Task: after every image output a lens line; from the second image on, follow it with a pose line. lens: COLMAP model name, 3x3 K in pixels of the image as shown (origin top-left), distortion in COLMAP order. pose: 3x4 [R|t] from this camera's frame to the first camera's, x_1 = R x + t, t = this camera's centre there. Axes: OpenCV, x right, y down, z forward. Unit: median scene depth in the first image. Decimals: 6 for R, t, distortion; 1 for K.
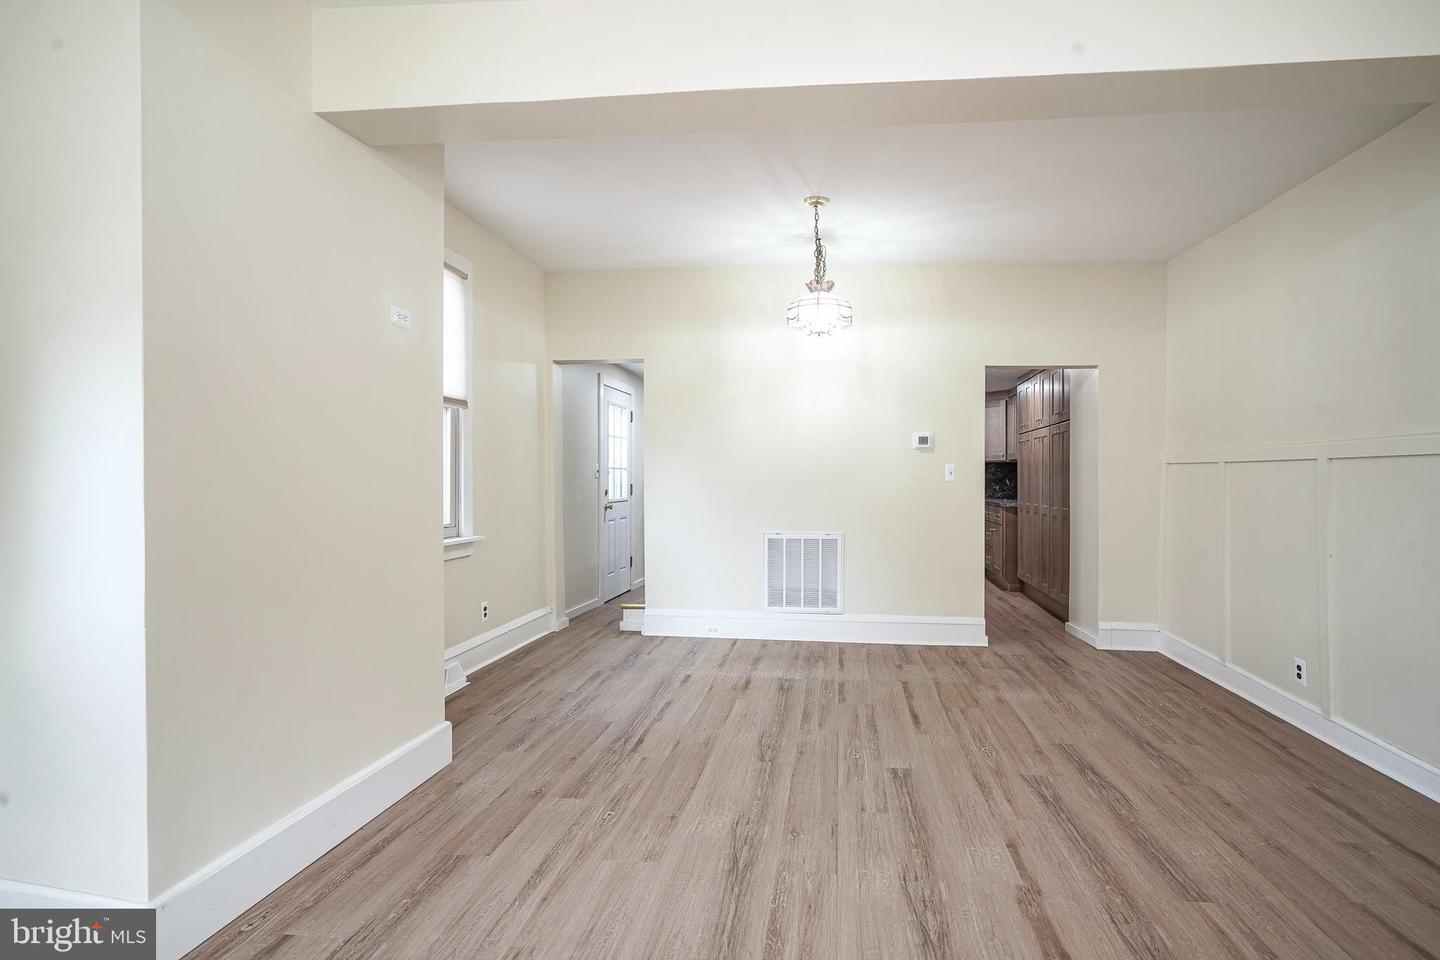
lens RADIAL K [[711.5, 0, 774.2], [0, 711.5, 489.0], [0, 0, 1]] dist [-0.001980, 0.001468]
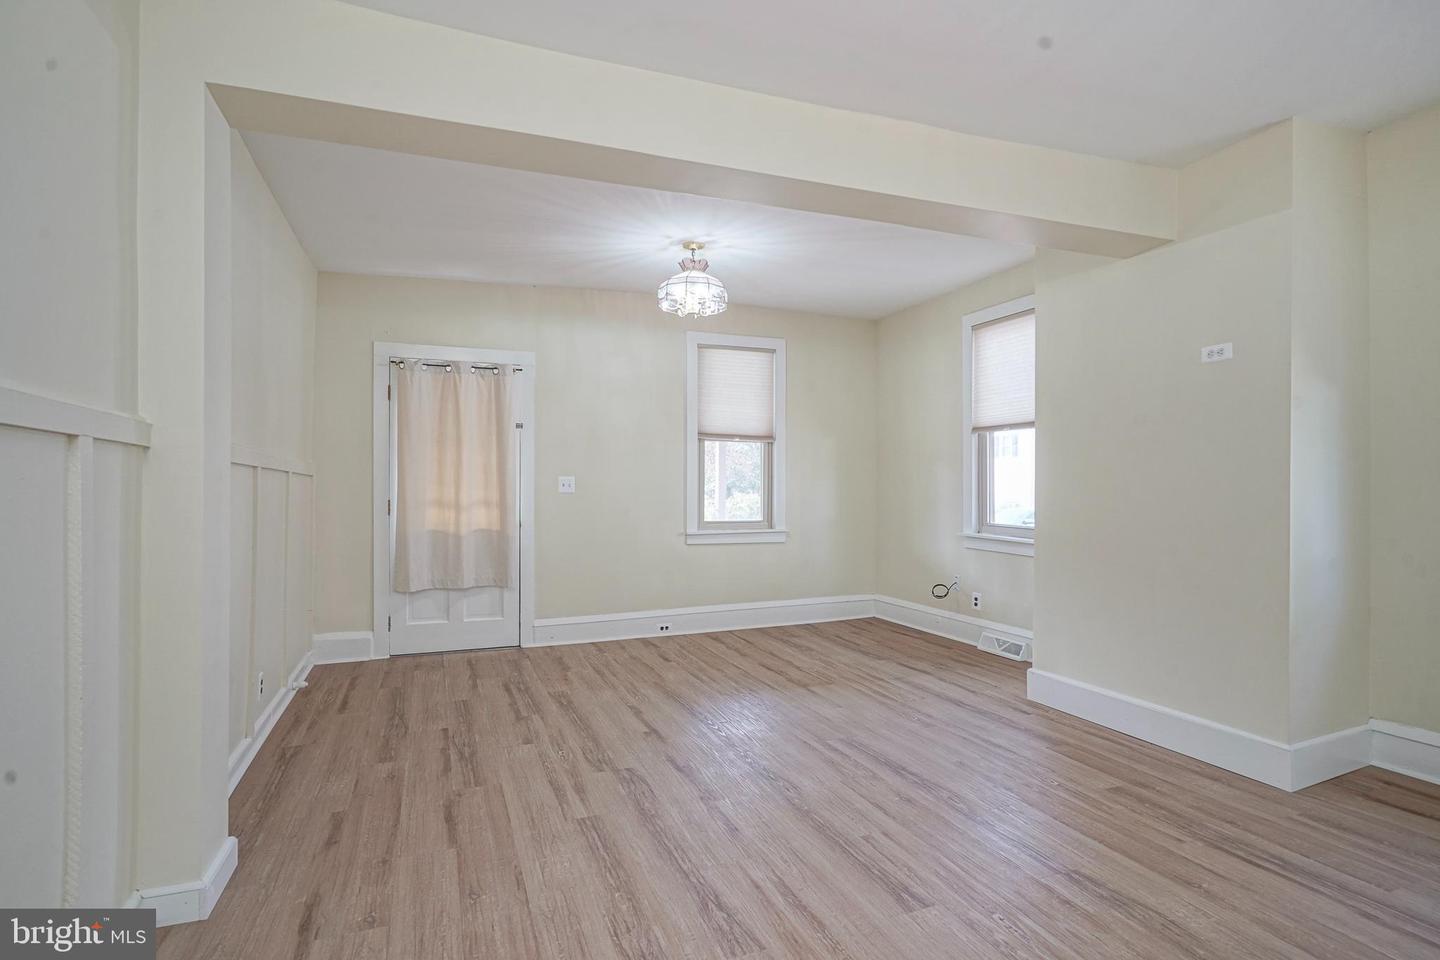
lens RADIAL K [[699.1, 0, 702.5], [0, 699.1, 489.8], [0, 0, 1]] dist [-0.004286, 0.000249]
pose [[-0.896387, -0.008072, -0.443198, 0.589022], [-0.014633, 0.999828, 0.011385, -0.011850], [0.443030, 0.016691, -0.896351, 1.334463]]
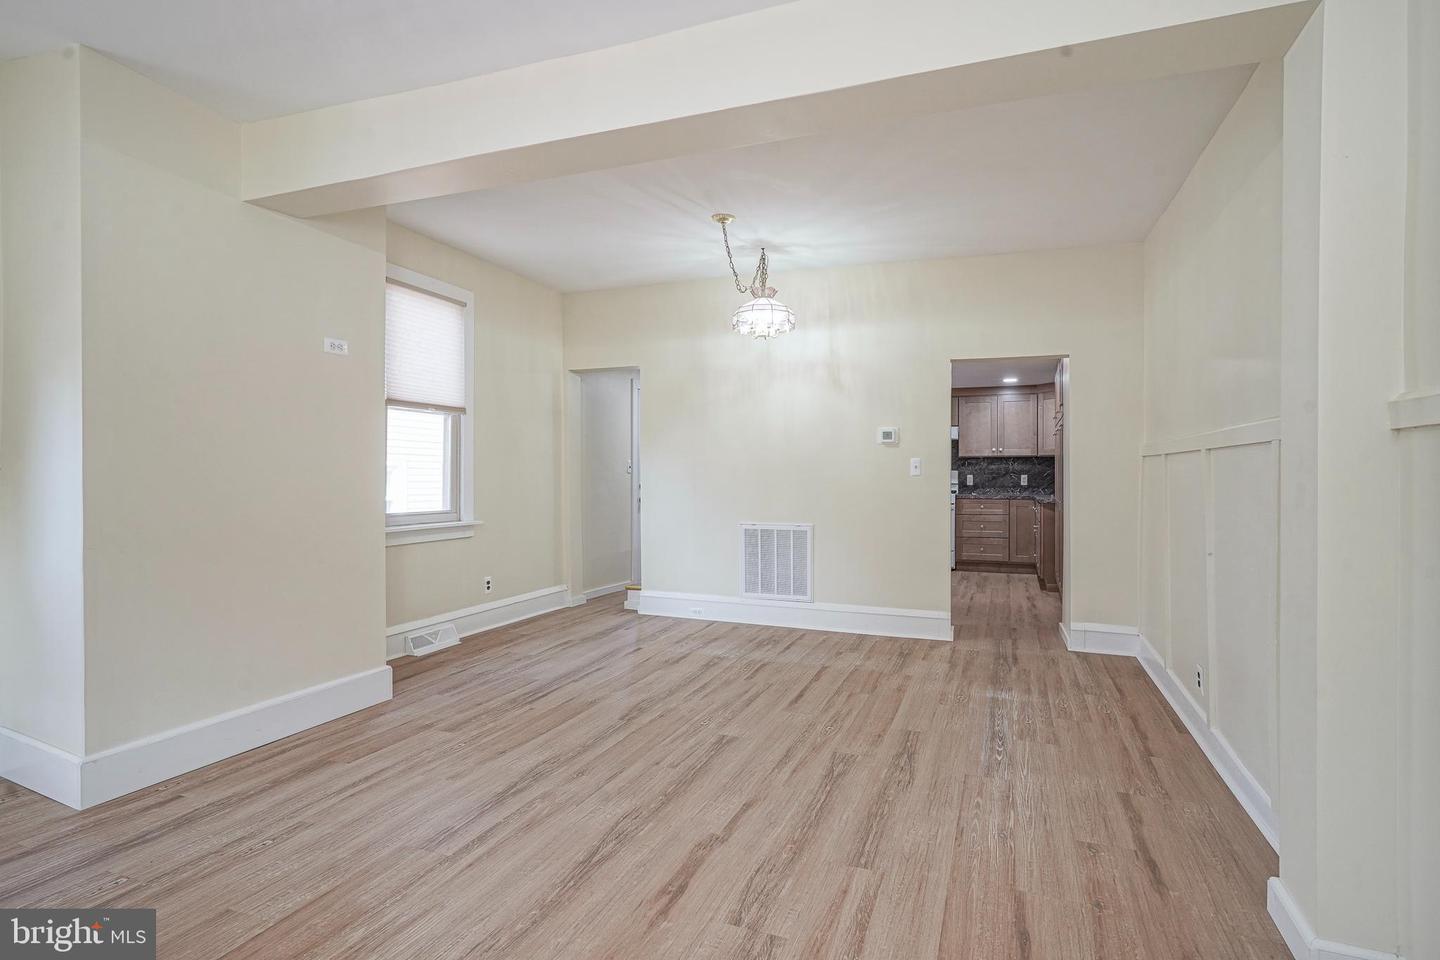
lens RADIAL K [[704.8, 0, 757.9], [0, 704.8, 483.3], [0, 0, 1]] dist [-0.002672, 0.000134]
pose [[0.968312, 0.002534, -0.249732, 0.433399], [-0.003275, 0.999991, -0.002549, 0.005787], [0.249724, 0.003286, 0.968312, -0.035870]]
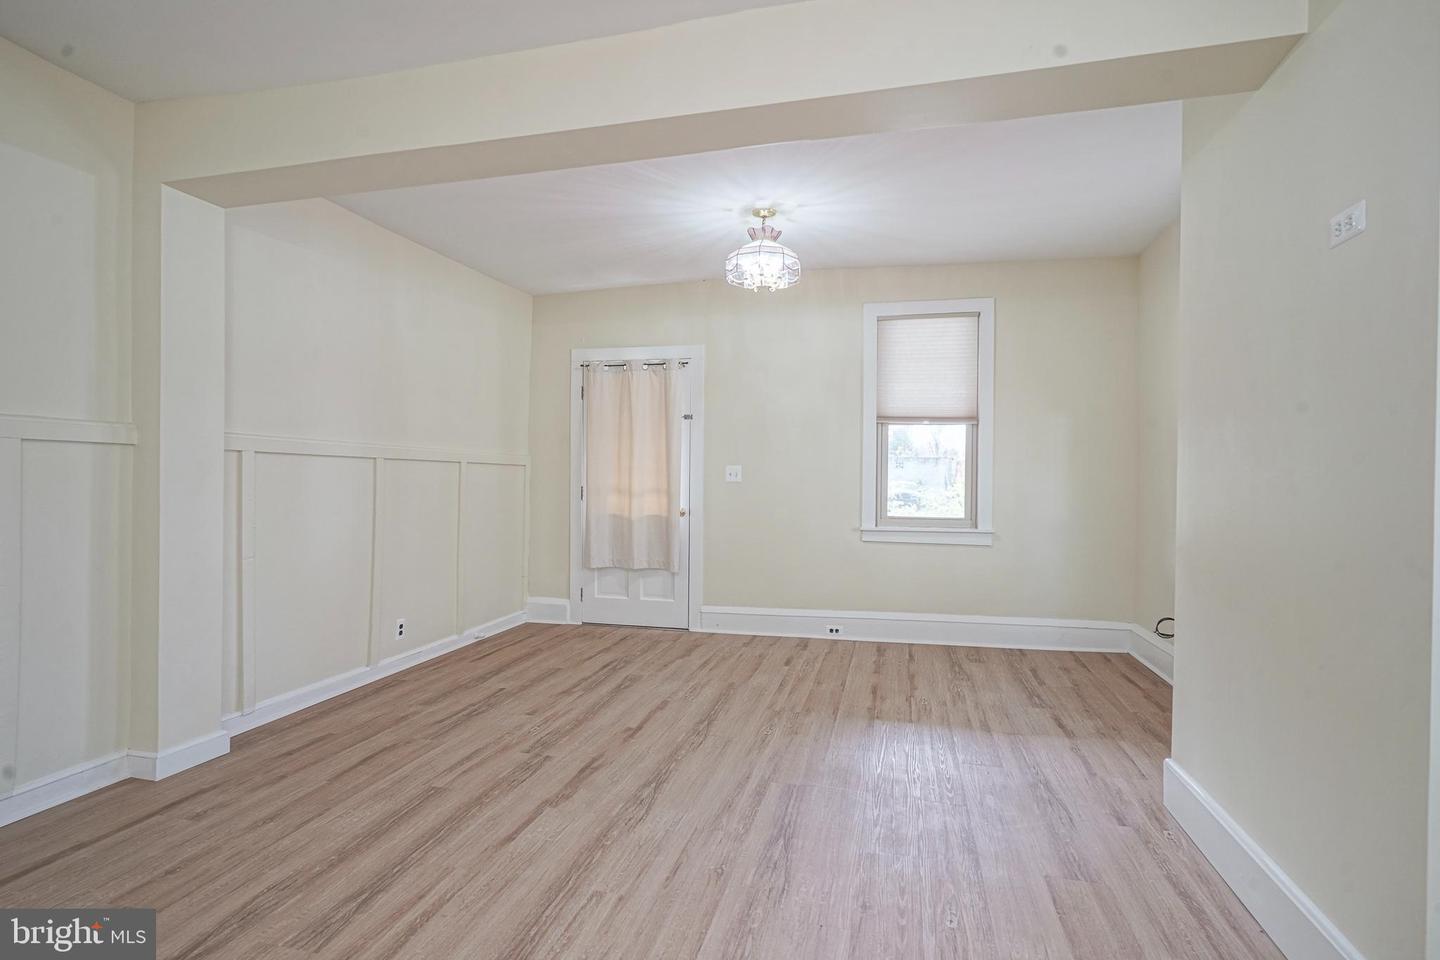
lens RADIAL K [[700.8, 0, 740.2], [0, 700.8, 477.3], [0, 0, 1]] dist [-0.001462, 0.000074]
pose [[-0.990891, -0.017034, 0.133584, -0.077062], [-0.015047, 0.999761, 0.015868, -0.018710], [-0.133823, 0.013713, -0.990910, 1.347972]]
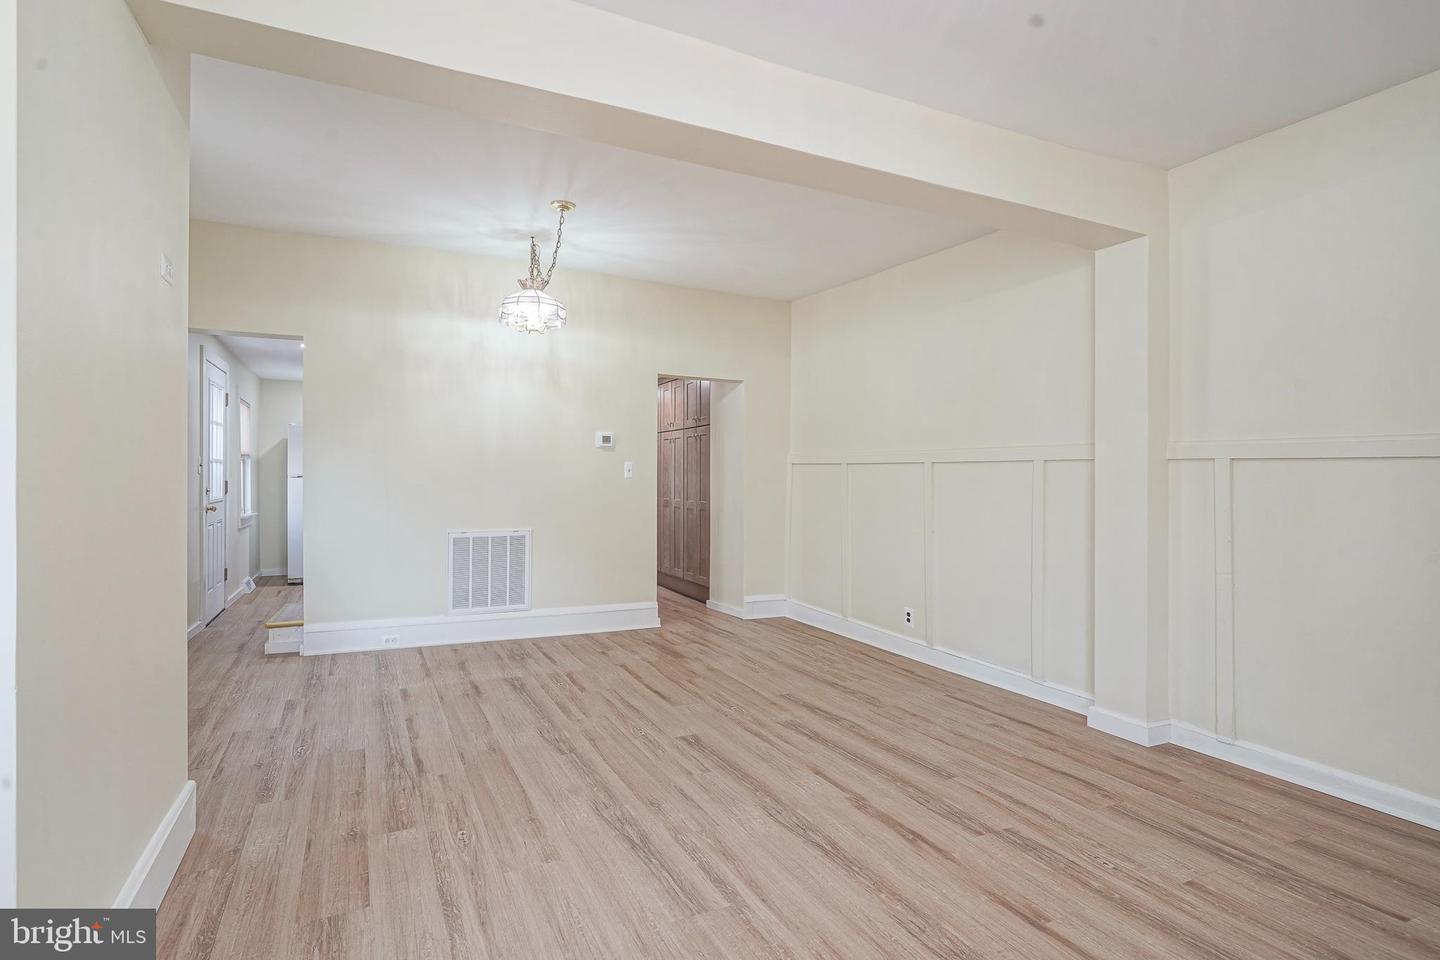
lens RADIAL K [[711.9, 0, 689.5], [0, 711.9, 483.5], [0, 0, 1]] dist [-0.003140, 0.000603]
pose [[0.862231, -0.002691, 0.506508, -0.342770], [0.003317, 0.999994, -0.000333, -0.003263], [-0.506505, 0.001968, 0.862235, 0.028009]]
